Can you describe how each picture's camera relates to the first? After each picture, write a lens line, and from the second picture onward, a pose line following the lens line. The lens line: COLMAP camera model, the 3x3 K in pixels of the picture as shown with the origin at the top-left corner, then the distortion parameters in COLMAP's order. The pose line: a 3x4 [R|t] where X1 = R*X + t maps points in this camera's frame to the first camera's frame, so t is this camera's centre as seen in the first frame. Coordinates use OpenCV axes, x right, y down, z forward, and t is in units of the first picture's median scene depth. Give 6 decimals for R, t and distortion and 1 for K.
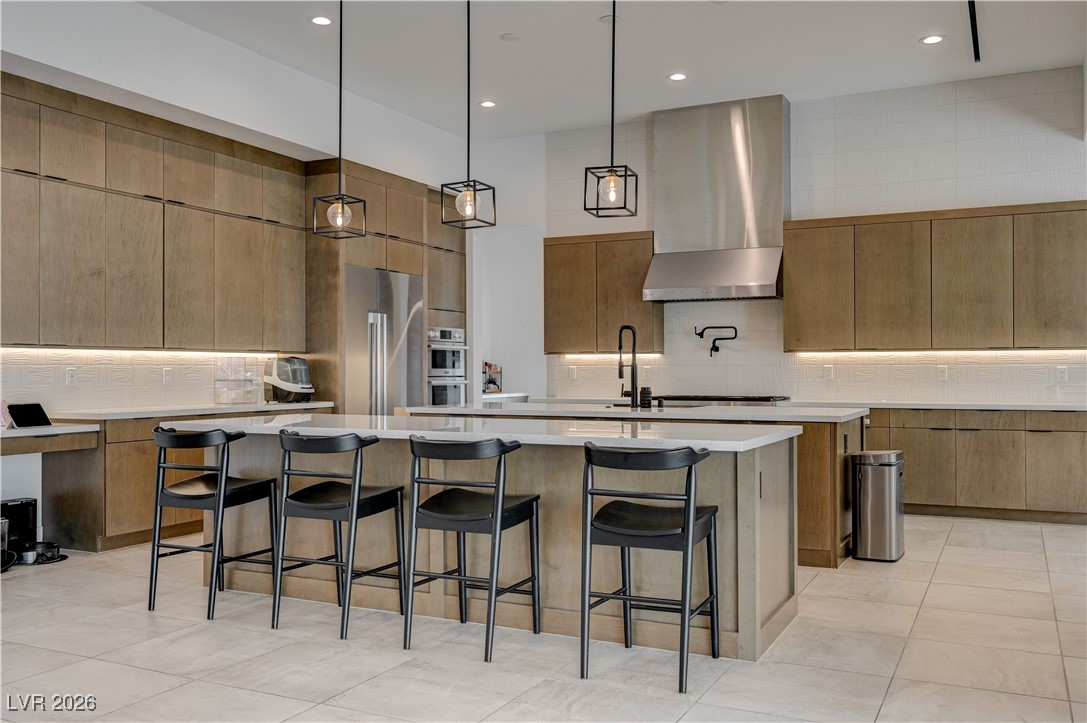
lens RADIAL K [[922.8, 0, 543.2], [0, 922.8, 361.1], [0, 0, 1]] dist [-0.015359, -0.014892]
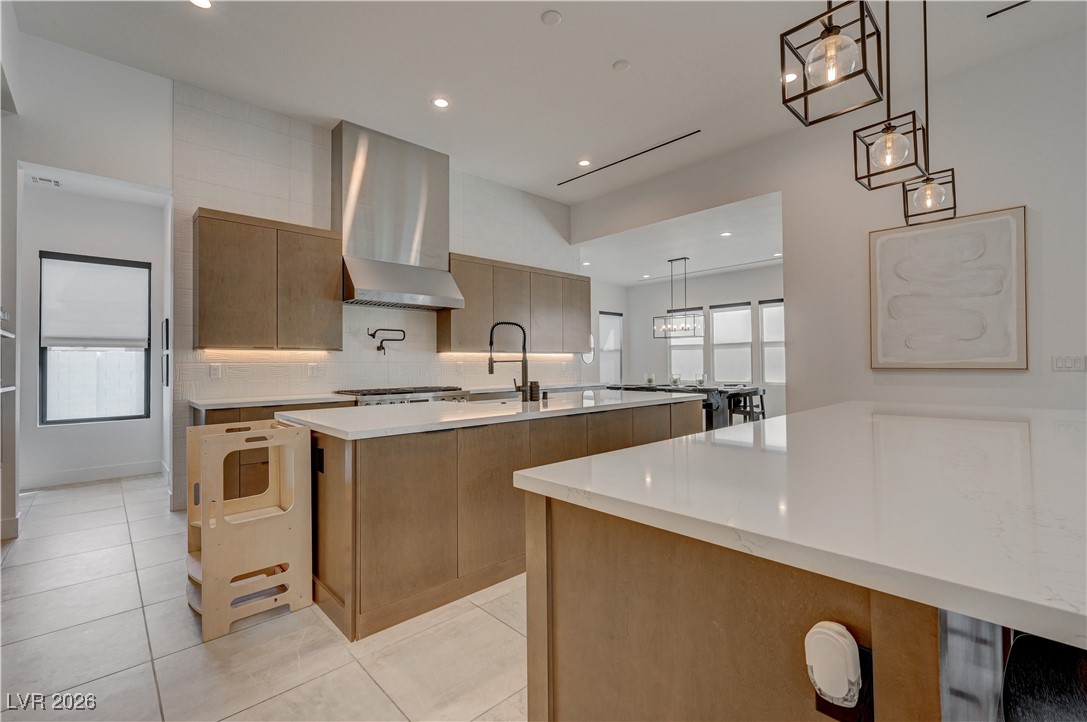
lens RADIAL K [[451.5, 0, 538.8], [0, 451.5, 355.7], [0, 0, 1]] dist [-0.003876, -0.000097]
pose [[0.349361, 0.012227, 0.936908, -0.332009], [0.001753, 0.999905, -0.013703, 0.005424], [-0.936986, 0.006429, 0.349307, 0.726740]]
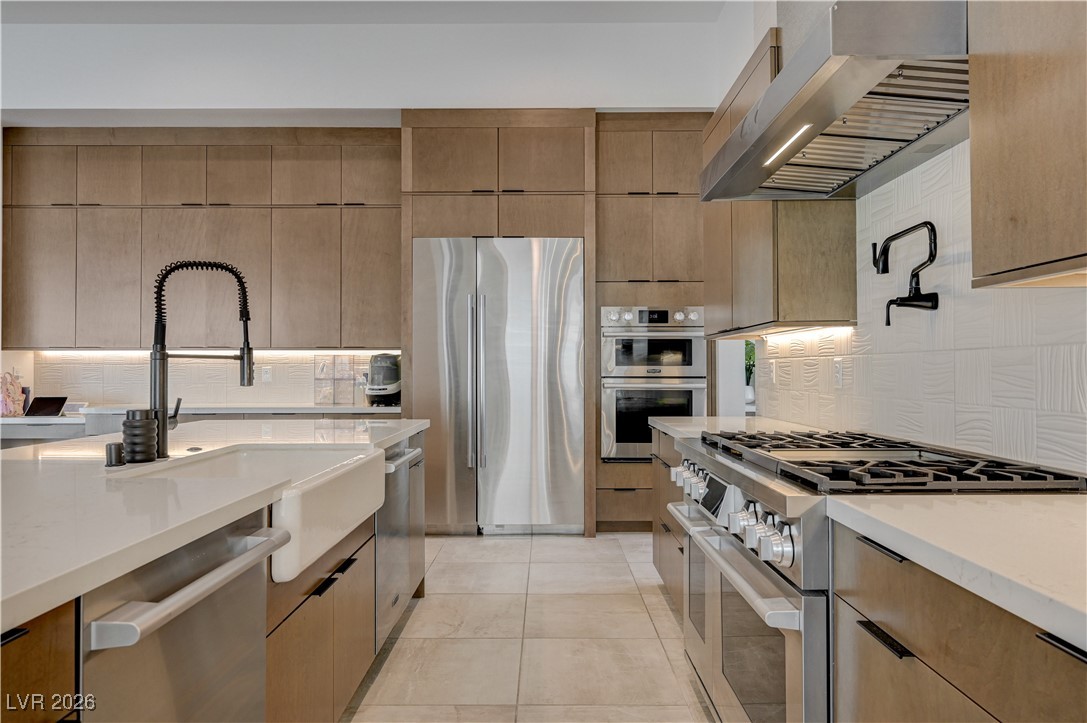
lens RADIAL K [[672.9, 0, 553.2], [0, 672.9, 367.6], [0, 0, 1]] dist [-0.005920, -0.004699]
pose [[0.459597, -0.003949, -0.888119, 0.403255], [0.010446, 0.999945, 0.000959, 0.010736], [0.888066, -0.009718, 0.459613, 0.915306]]
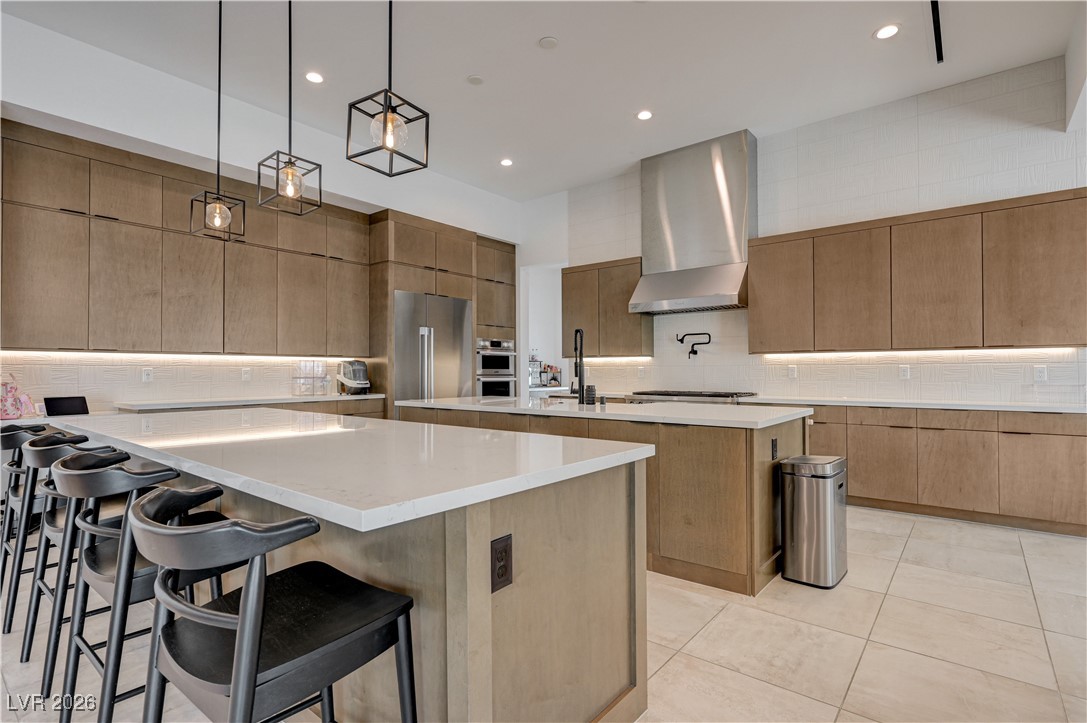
lens RADIAL K [[521.1, 0, 546.6], [0, 521.1, 365.9], [0, 0, 1]] dist [-0.005399, -0.001610]
pose [[0.976816, -0.002961, -0.214060, 0.171244], [0.002822, 0.999996, -0.000956, 0.005434], [0.214062, 0.000330, 0.976820, 0.350797]]
